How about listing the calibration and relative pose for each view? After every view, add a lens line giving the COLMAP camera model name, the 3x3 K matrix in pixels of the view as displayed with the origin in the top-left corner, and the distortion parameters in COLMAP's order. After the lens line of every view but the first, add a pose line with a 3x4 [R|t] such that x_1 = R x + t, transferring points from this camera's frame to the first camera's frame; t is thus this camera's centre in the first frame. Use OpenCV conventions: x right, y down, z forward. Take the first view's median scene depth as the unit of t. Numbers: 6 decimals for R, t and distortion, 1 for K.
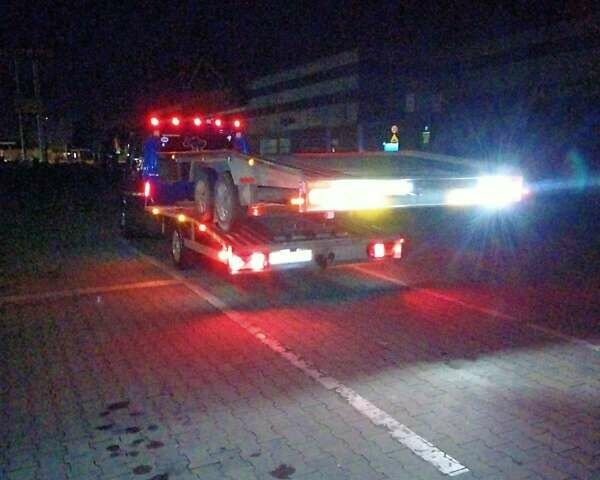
lens RADIAL K [[584.0, 0, 298.9], [0, 584.0, 239.0], [0, 0, 1]] dist [0.016260, 0.000000]
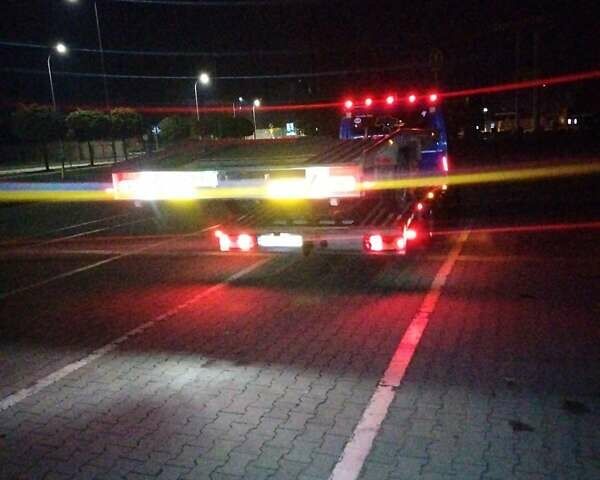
lens RADIAL K [[584.0, 0, 298.4], [0, 584.0, 241.2], [0, 0, 1]] dist [0.016260, 0.000000]
pose [[0.692029, 0.090385, -0.716188, 0.819791], [-0.048949, 0.995722, 0.078365, -0.056185], [0.720208, -0.019174, 0.693493, 0.339708]]
